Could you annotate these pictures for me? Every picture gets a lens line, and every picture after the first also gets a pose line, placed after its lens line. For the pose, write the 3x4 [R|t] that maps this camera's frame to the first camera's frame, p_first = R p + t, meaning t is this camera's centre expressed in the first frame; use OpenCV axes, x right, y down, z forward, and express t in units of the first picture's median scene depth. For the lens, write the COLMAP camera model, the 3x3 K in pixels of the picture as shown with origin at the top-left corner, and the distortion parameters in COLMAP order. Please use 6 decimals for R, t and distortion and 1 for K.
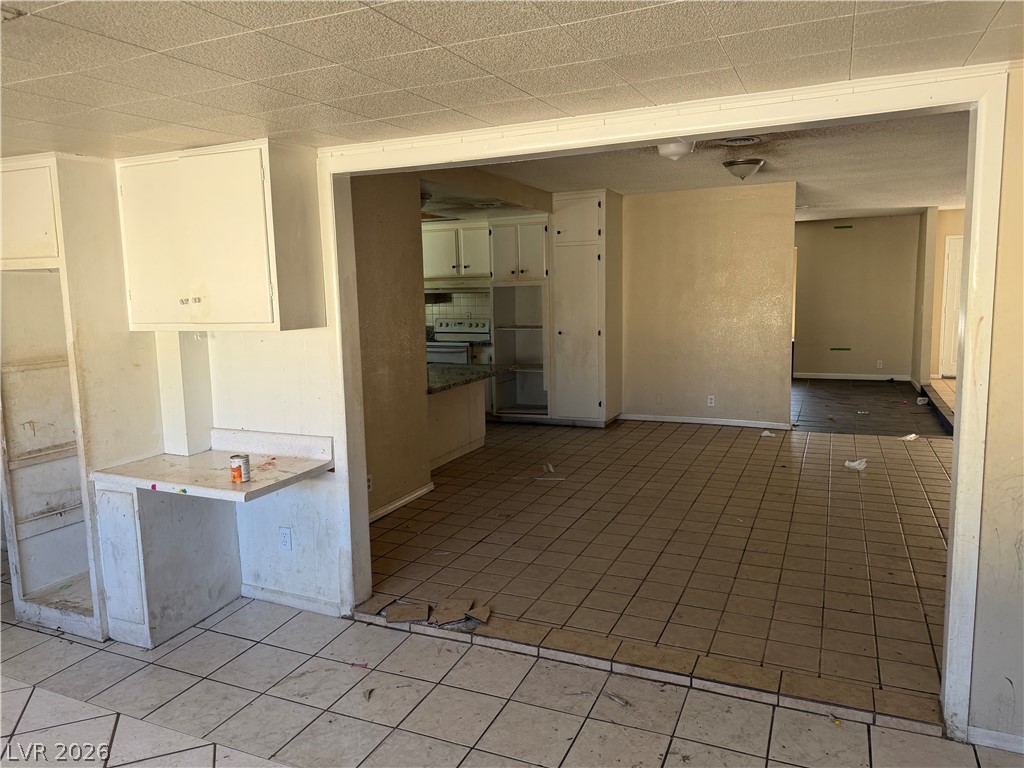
lens RADIAL K [[706.0, 0, 512.0], [0, 706.0, 384.0], [0, 0, 1]] dist [0.003949, 0.000497]
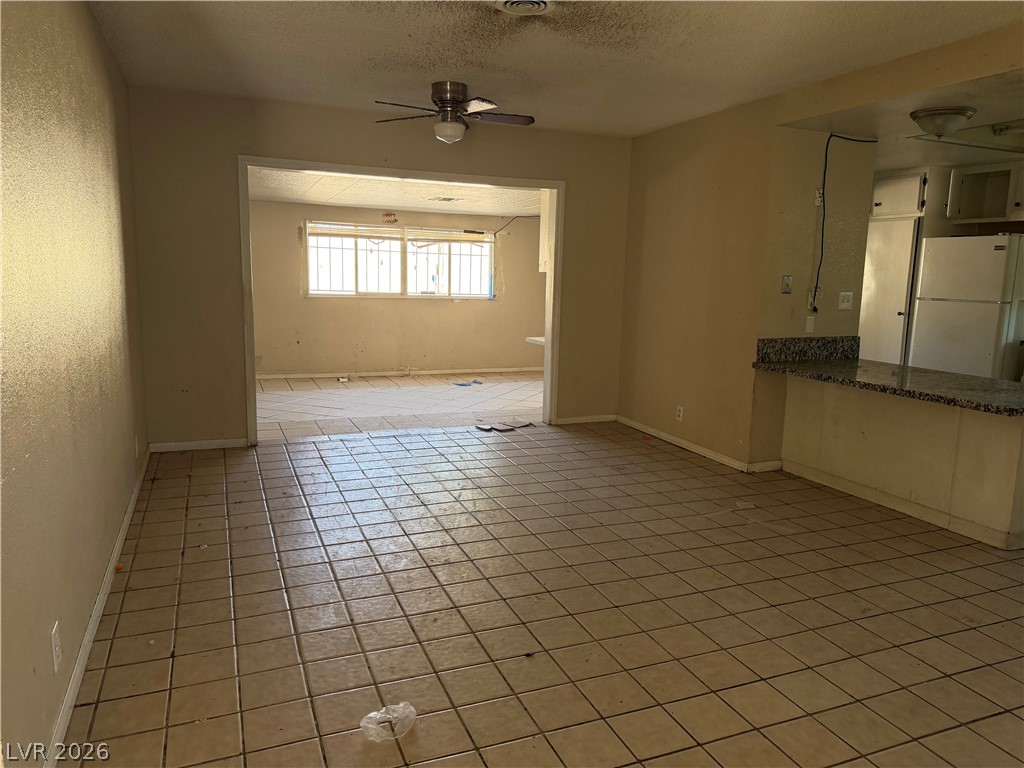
lens RADIAL K [[733.6, 0, 512.0], [0, 733.6, 384.0], [0, 0, 1]] dist [0.025787, -0.001424]
pose [[-0.695105, 0.121992, -0.708482, 0.526068], [-0.102067, 0.958768, 0.265229, -0.127056], [0.711626, 0.256675, -0.653993, 0.948019]]
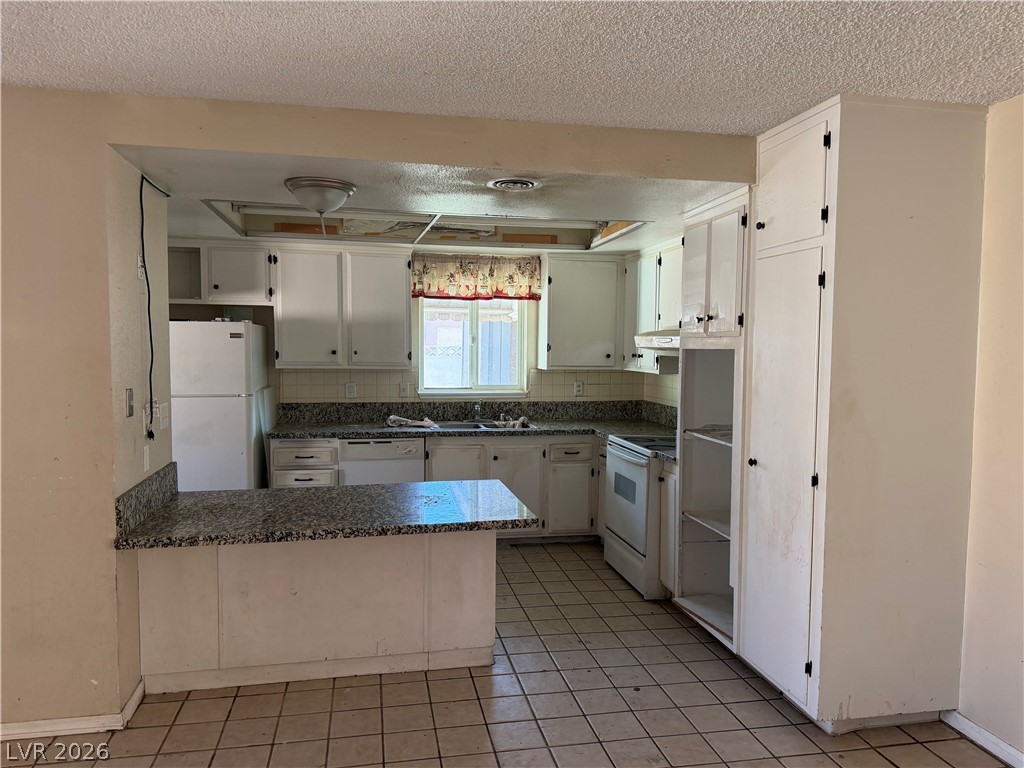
lens RADIAL K [[733.6, 0, 512.0], [0, 733.6, 384.0], [0, 0, 1]] dist [0.025787, -0.001424]
pose [[0.564755, 0.075089, -0.821835, 0.350391], [-0.127193, 0.991873, 0.003220, -0.103538], [0.815398, 0.102713, 0.569716, 0.638441]]
